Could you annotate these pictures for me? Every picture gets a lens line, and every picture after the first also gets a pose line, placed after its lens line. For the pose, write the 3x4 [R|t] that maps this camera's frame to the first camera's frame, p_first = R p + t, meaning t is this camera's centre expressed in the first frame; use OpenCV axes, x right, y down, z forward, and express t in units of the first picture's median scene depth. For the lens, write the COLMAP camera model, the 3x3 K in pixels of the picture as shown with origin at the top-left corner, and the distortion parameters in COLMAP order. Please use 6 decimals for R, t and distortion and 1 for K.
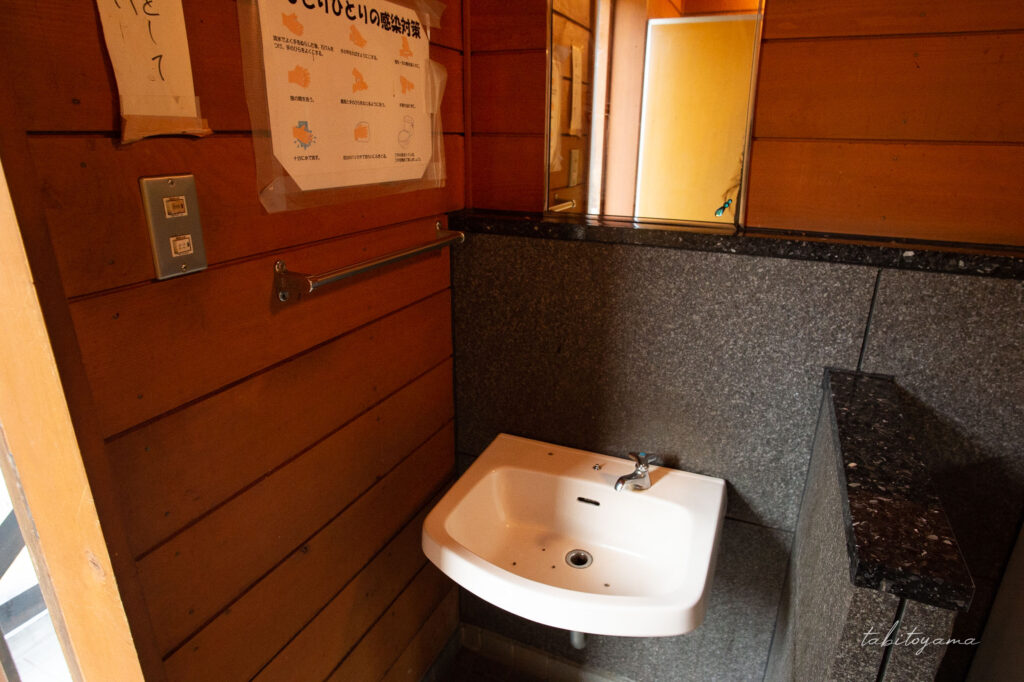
lens RADIAL K [[596.5, 0, 512.0], [0, 596.5, 341.0], [0, 0, 1]] dist [-0.002921, -0.001028]
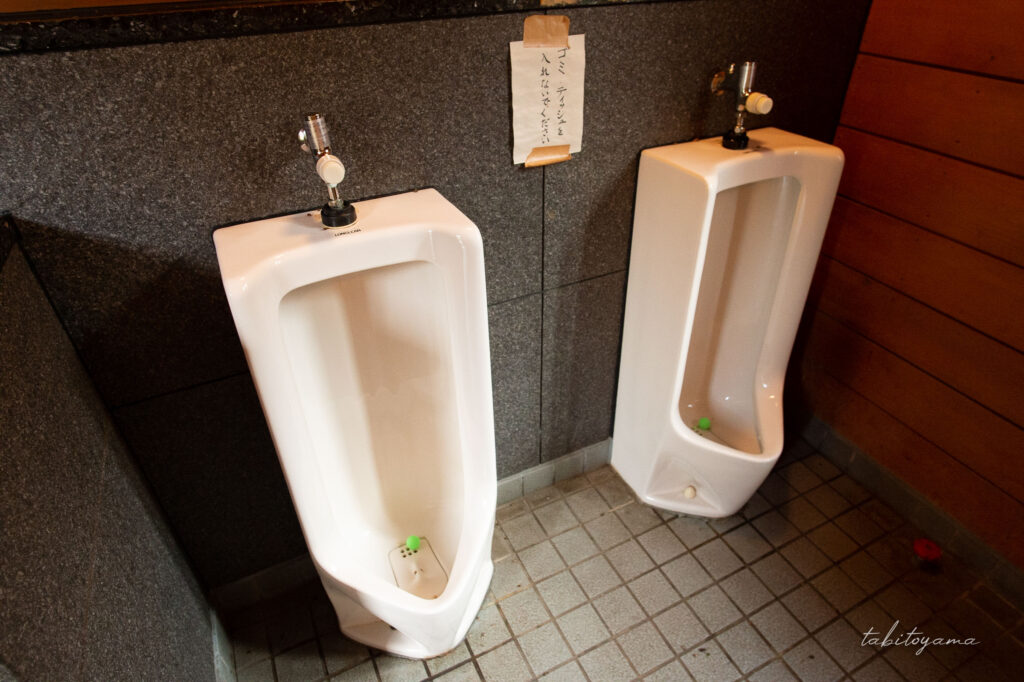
lens RADIAL K [[596.5, 0, 512.0], [0, 596.5, 341.0], [0, 0, 1]] dist [-0.002921, -0.001028]
pose [[0.638978, -0.462567, 0.614605, 0.520693], [0.281255, 0.884162, 0.373033, 0.108687], [-0.715962, -0.065499, 0.695059, -0.033251]]
